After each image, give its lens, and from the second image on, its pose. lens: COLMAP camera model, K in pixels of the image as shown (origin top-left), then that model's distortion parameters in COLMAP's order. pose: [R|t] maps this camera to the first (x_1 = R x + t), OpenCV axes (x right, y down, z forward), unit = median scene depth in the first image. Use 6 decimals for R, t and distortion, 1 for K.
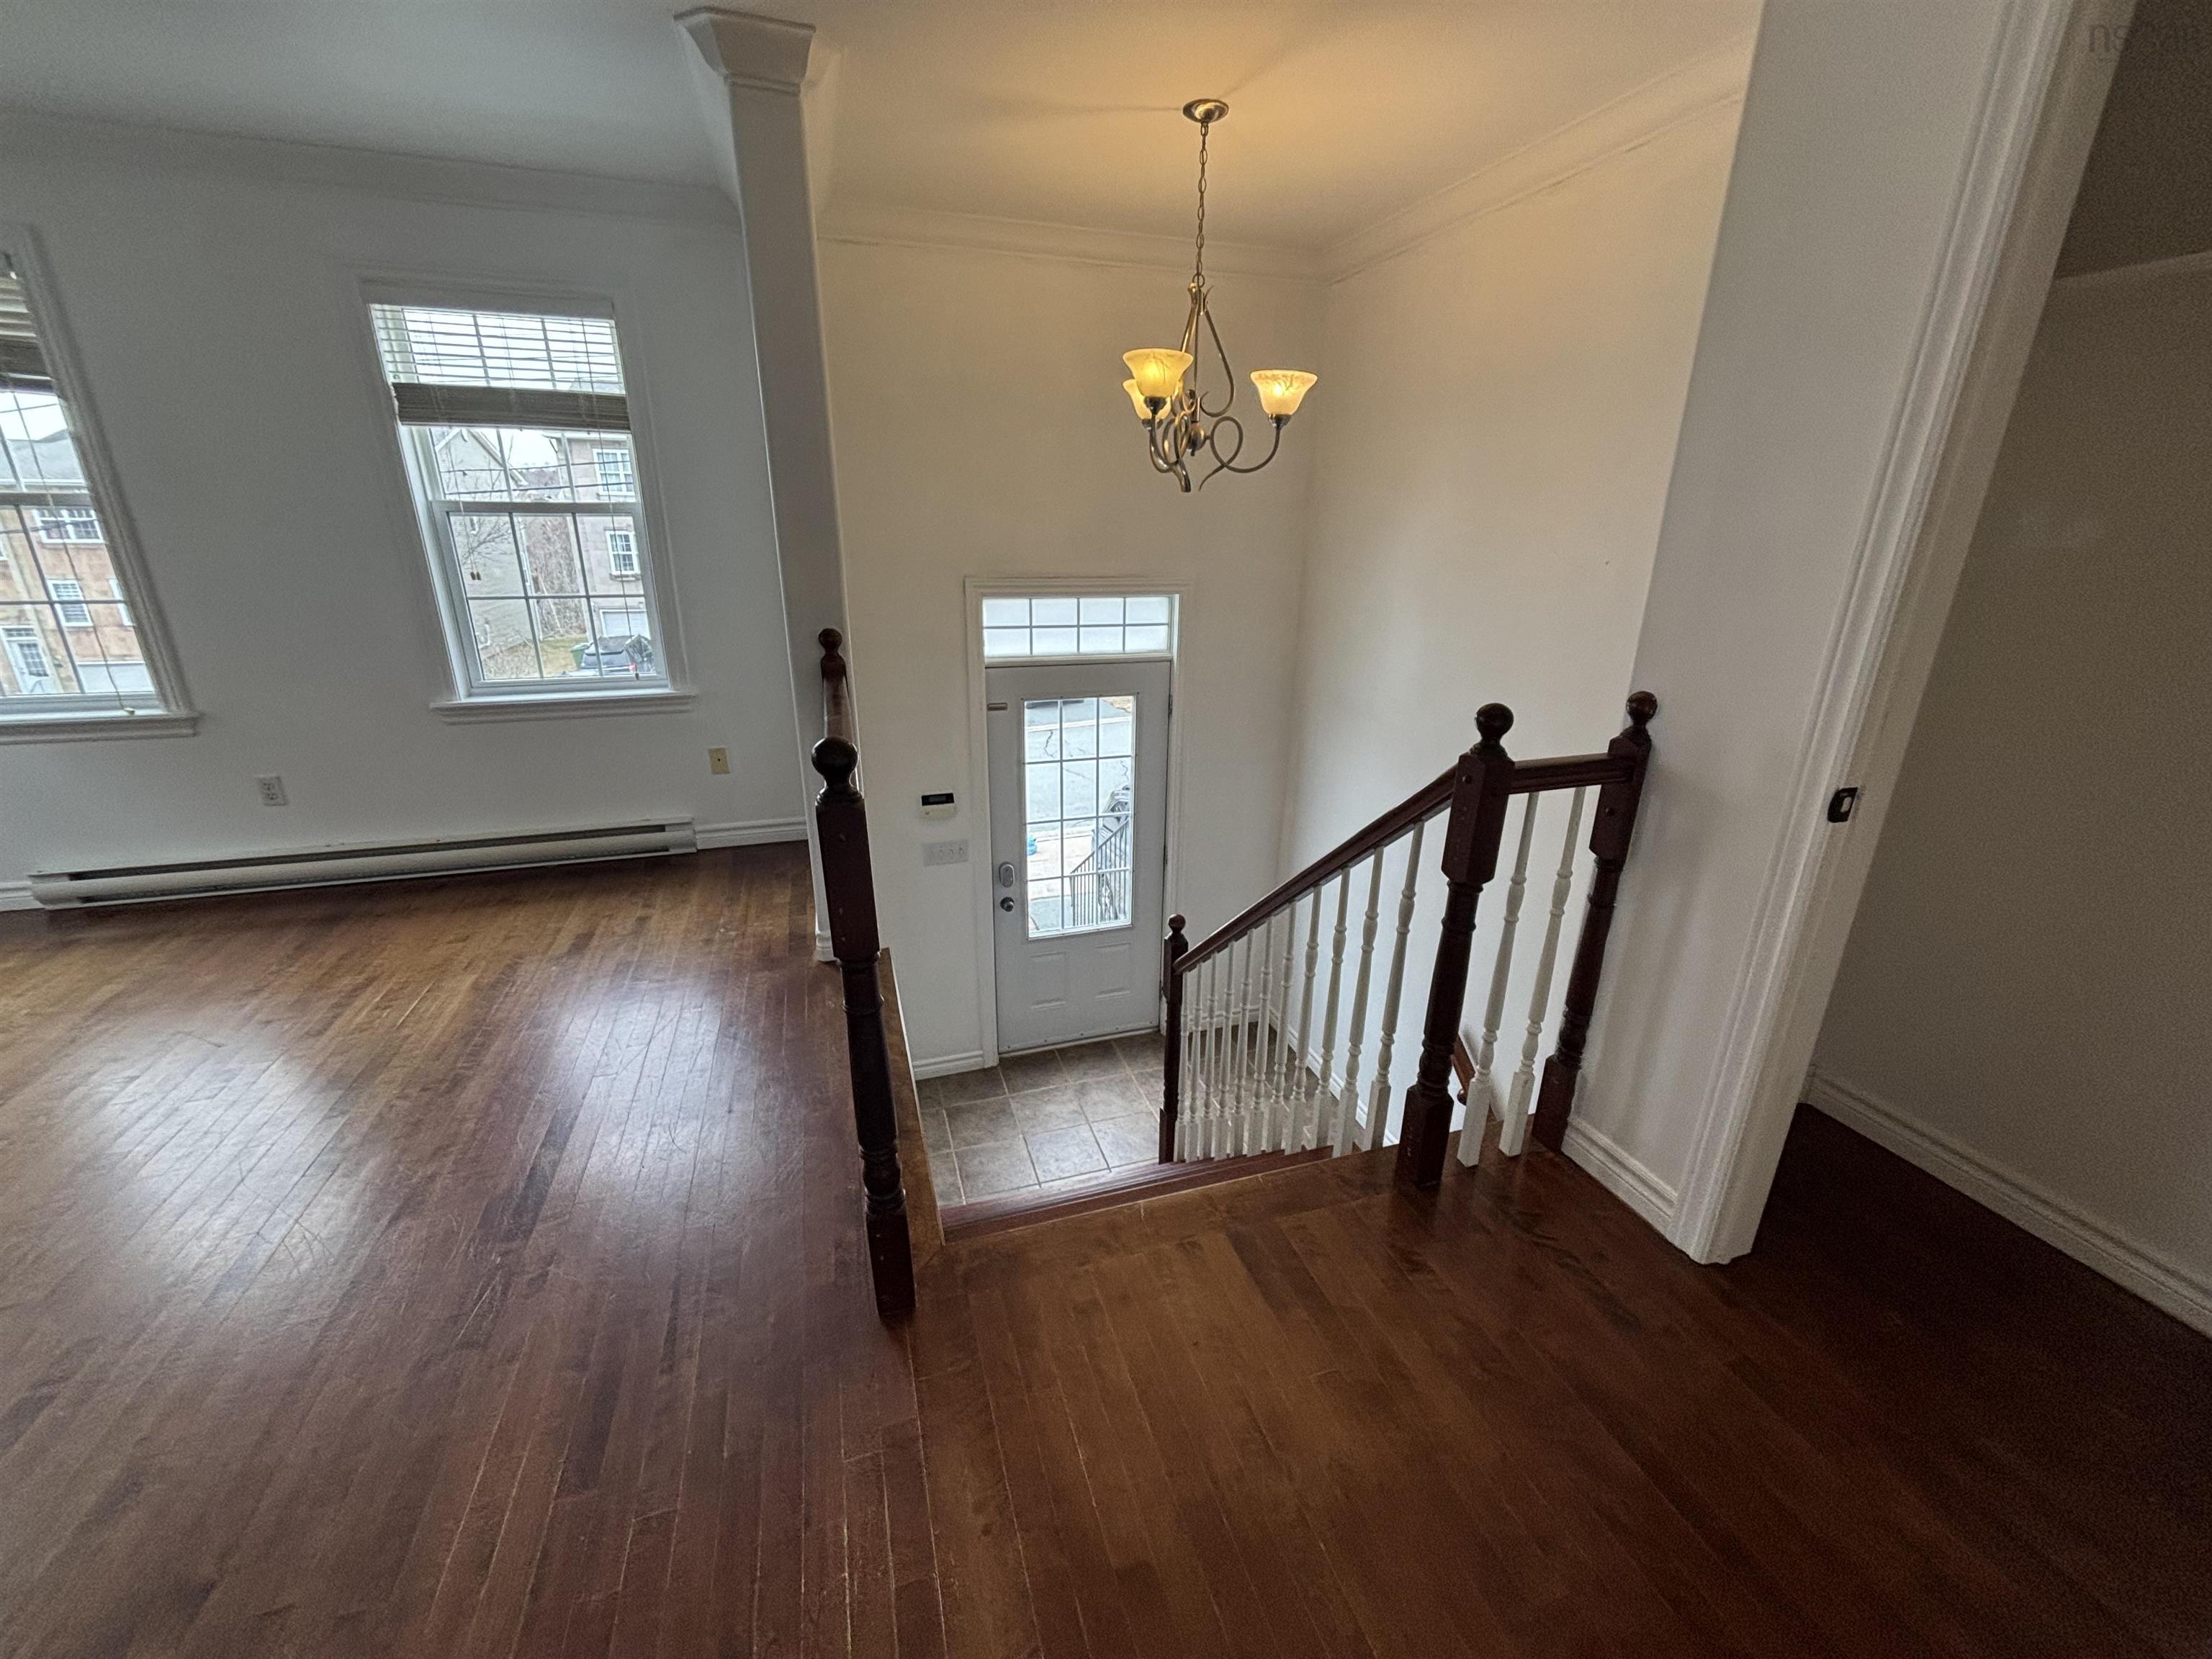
lens RADIAL K [[888.7, 0, 1106.0], [0, 888.7, 829.5], [0, 0, 1]] dist [0.000523, 0.000088]
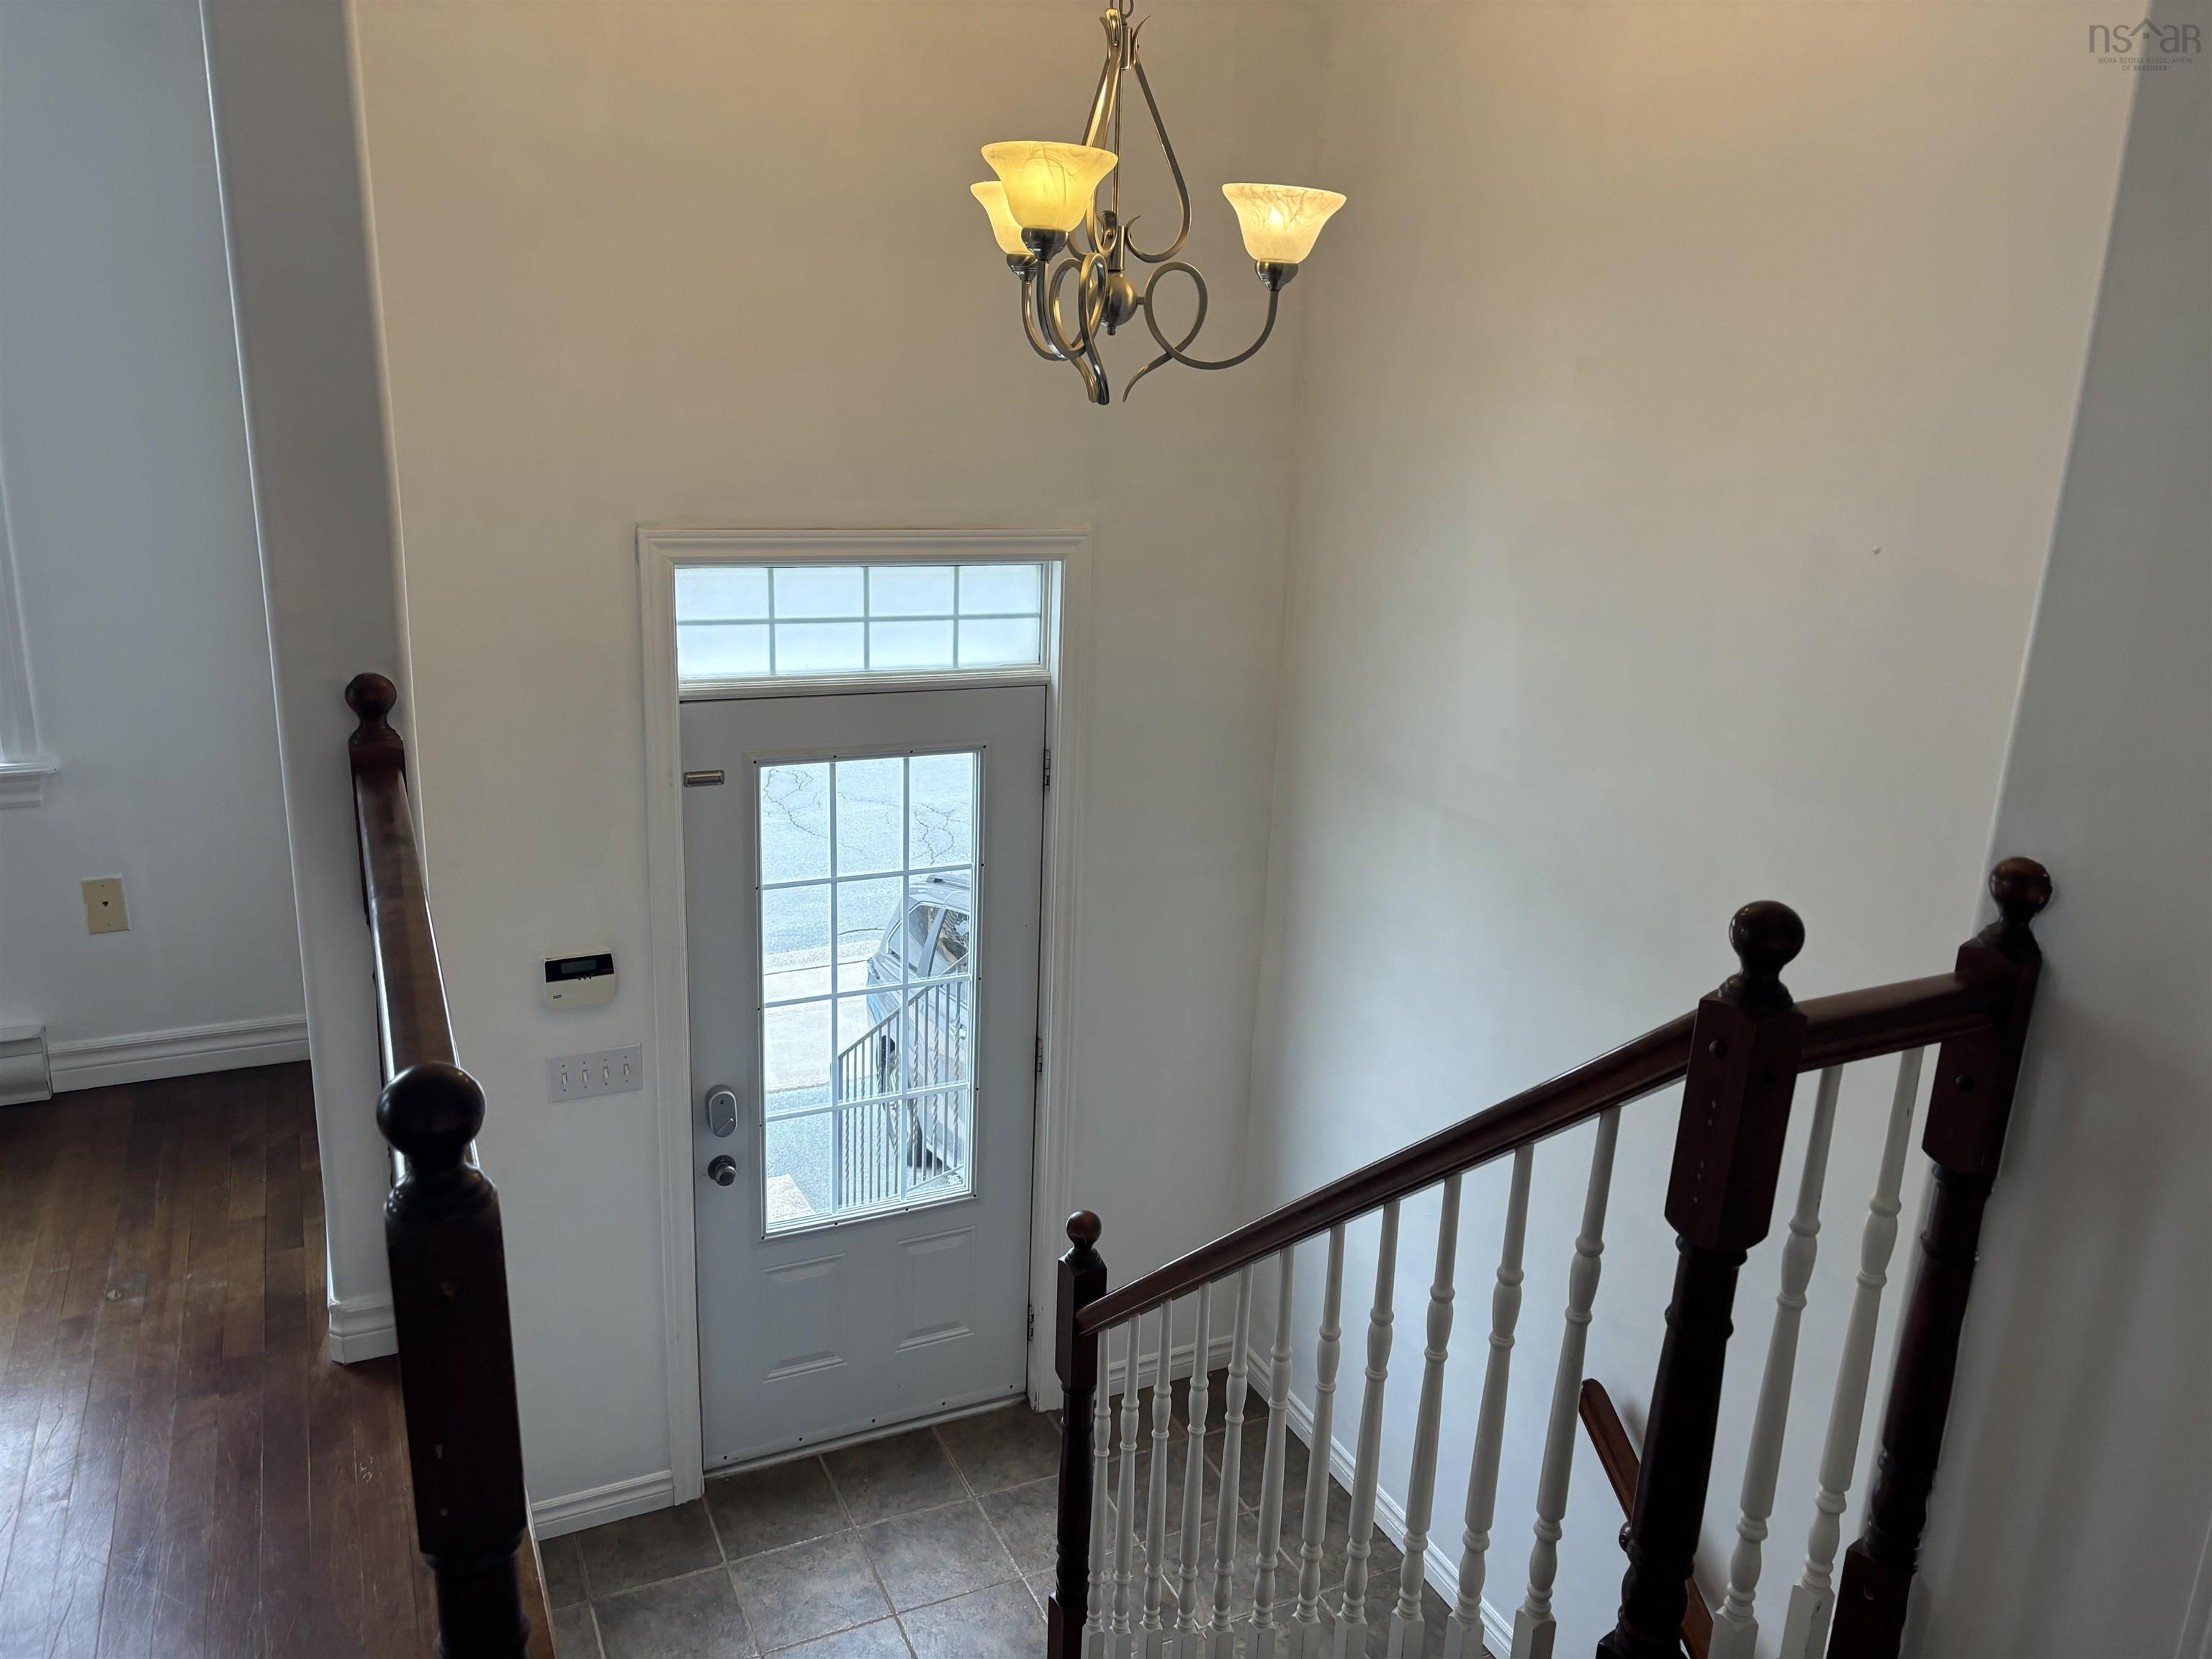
lens RADIAL K [[1661.7, 0, 1106.0], [0, 1661.7, 829.5], [0, 0, 1]] dist [0.034174, -0.050551]
pose [[0.990392, -0.009736, 0.137944, -0.039535], [0.017259, 0.998422, -0.053444, -0.078350], [-0.137205, 0.055311, 0.988997, 0.058808]]
